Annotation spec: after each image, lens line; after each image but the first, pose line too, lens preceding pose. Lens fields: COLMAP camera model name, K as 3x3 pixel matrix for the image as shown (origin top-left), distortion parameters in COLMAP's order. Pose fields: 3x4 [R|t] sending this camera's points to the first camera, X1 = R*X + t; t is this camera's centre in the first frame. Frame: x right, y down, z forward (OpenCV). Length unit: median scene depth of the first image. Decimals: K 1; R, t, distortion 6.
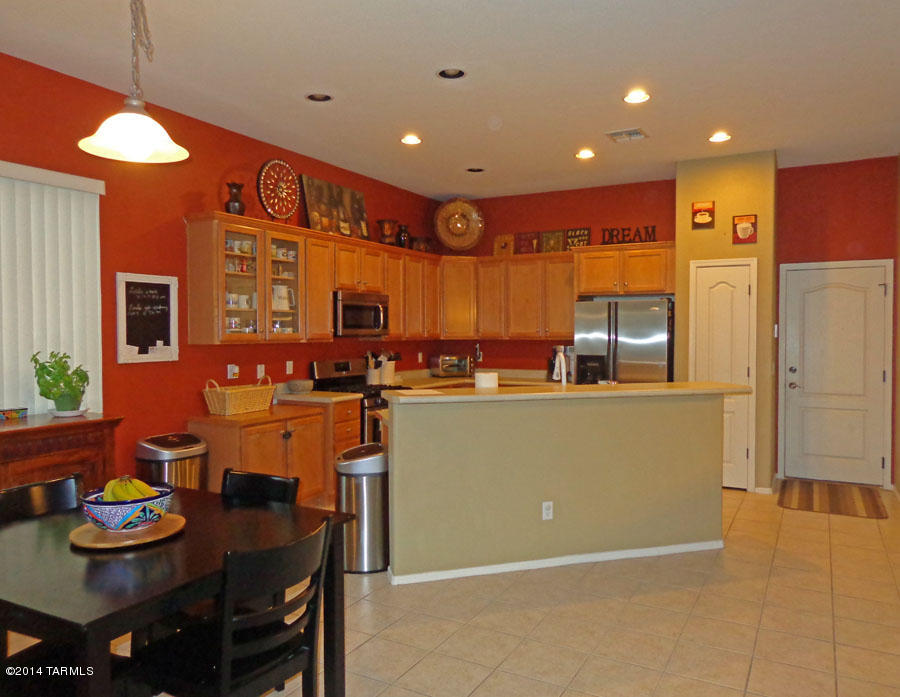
lens RADIAL K [[678.9, 0, 450.3], [0, 678.9, 347.3], [0, 0, 1]] dist [-0.002117, 0.000193]
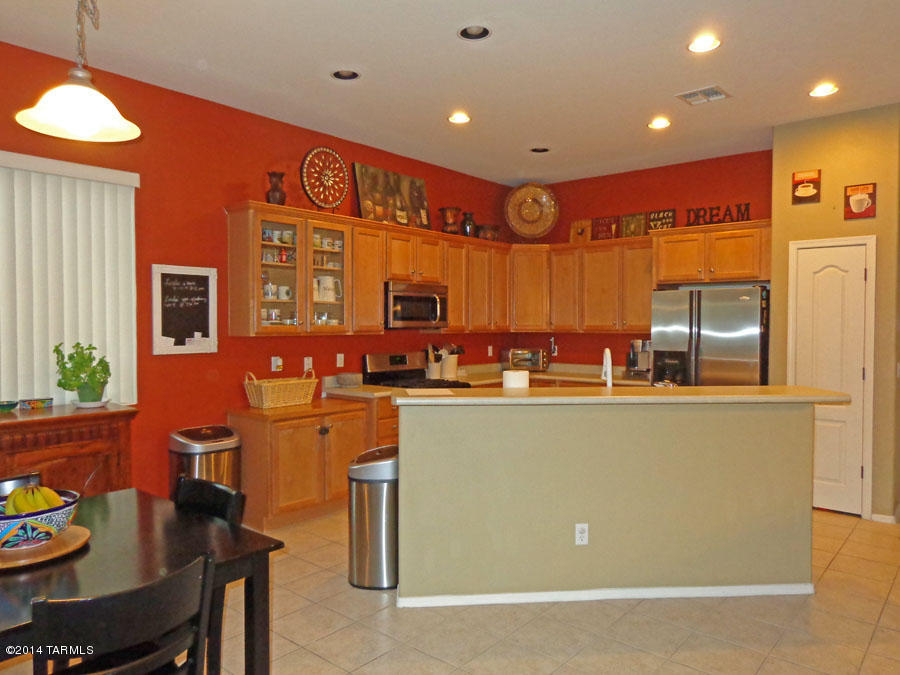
lens RADIAL K [[635.3, 0, 449.4], [0, 635.3, 337.6], [0, 0, 1]] dist [-0.007159, 0.011253]
pose [[0.977408, 0.006814, -0.211250, 0.122476], [-0.007270, 0.999973, -0.001382, -0.003274], [0.211235, 0.002887, 0.977431, 0.153994]]
